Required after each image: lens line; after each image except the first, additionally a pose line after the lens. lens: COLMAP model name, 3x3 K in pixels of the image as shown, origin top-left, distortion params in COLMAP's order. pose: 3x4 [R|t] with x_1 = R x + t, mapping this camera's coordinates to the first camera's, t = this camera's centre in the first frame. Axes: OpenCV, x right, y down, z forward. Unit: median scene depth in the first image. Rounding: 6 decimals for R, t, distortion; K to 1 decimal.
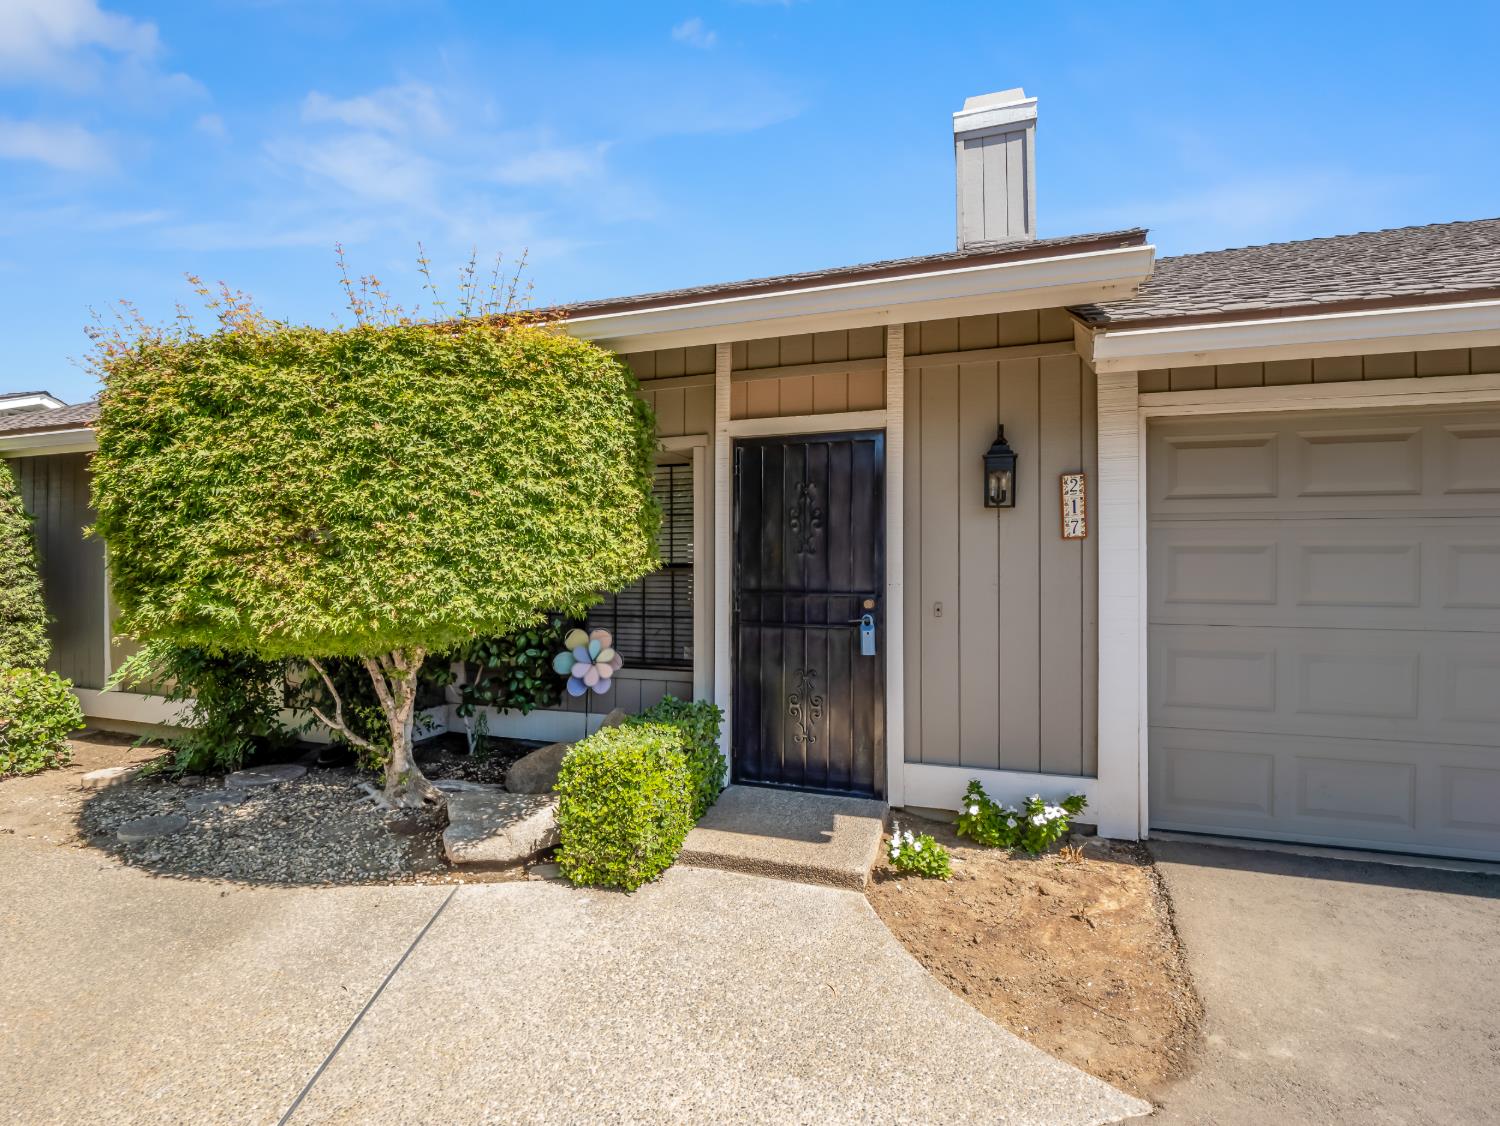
lens RADIAL K [[707.2, 0, 750.4], [0, 707.2, 569.4], [0, 0, 1]] dist [-0.016771, -0.000105]
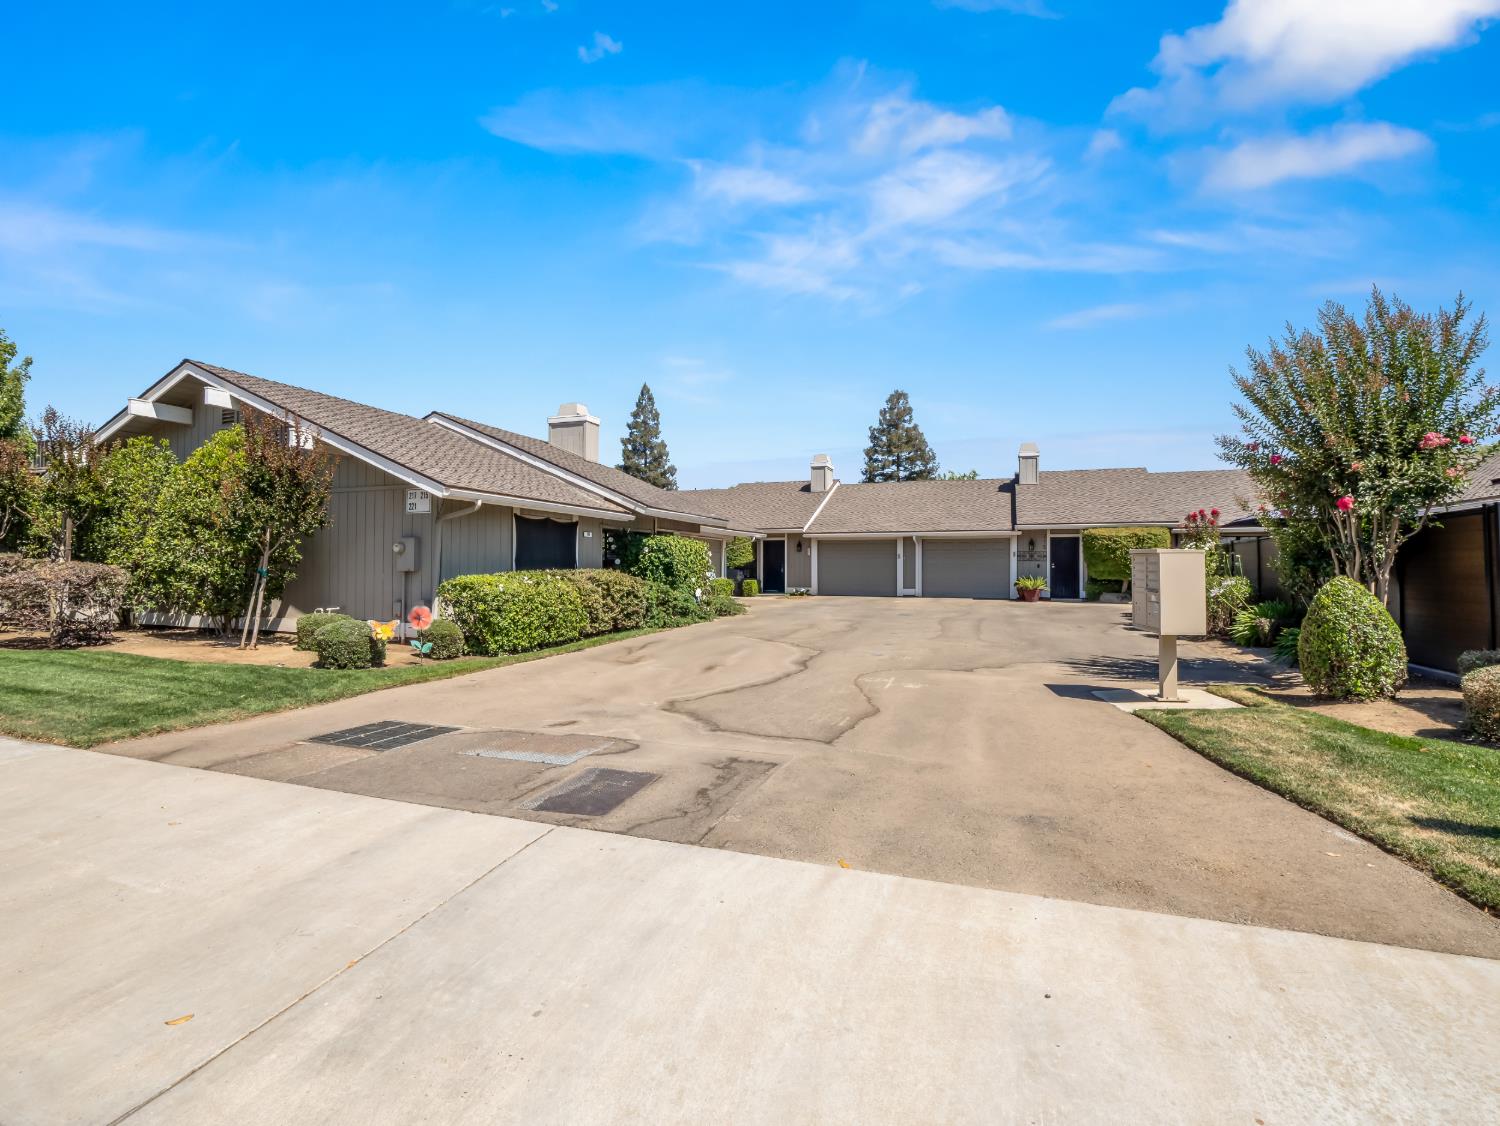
lens RADIAL K [[723.0, 0, 749.1], [0, 723.0, 560.5], [0, 0, 1]] dist [-0.016949, -0.000574]
pose [[0.999991, -0.000121, 0.004195, -0.251879], [0.000183, 0.999890, -0.014831, 0.138793], [-0.004193, 0.014831, 0.999881, -7.957855]]
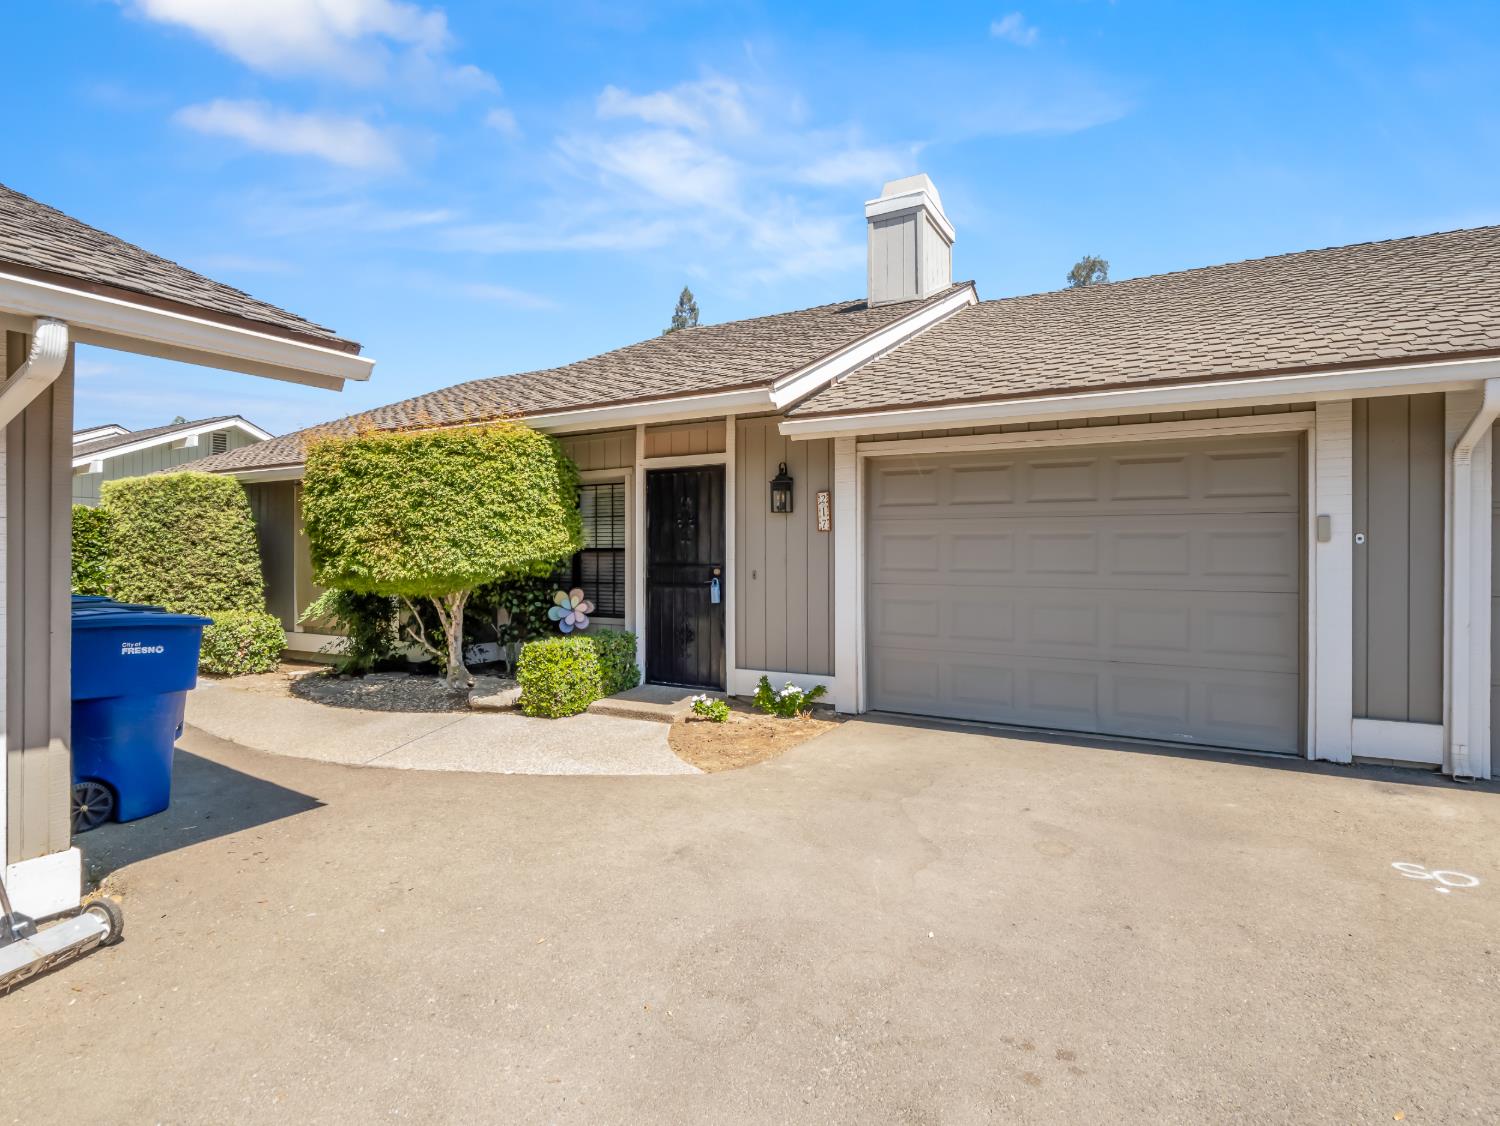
lens RADIAL K [[751.8, 0, 745.4], [0, 751.8, 564.1], [0, 0, 1]] dist [-0.005697, -0.001673]
pose [[0.983557, 0.001225, -0.180595, 0.705377], [-0.000179, 0.999983, 0.005810, 0.027768], [0.180599, -0.005683, 0.983540, -0.900375]]
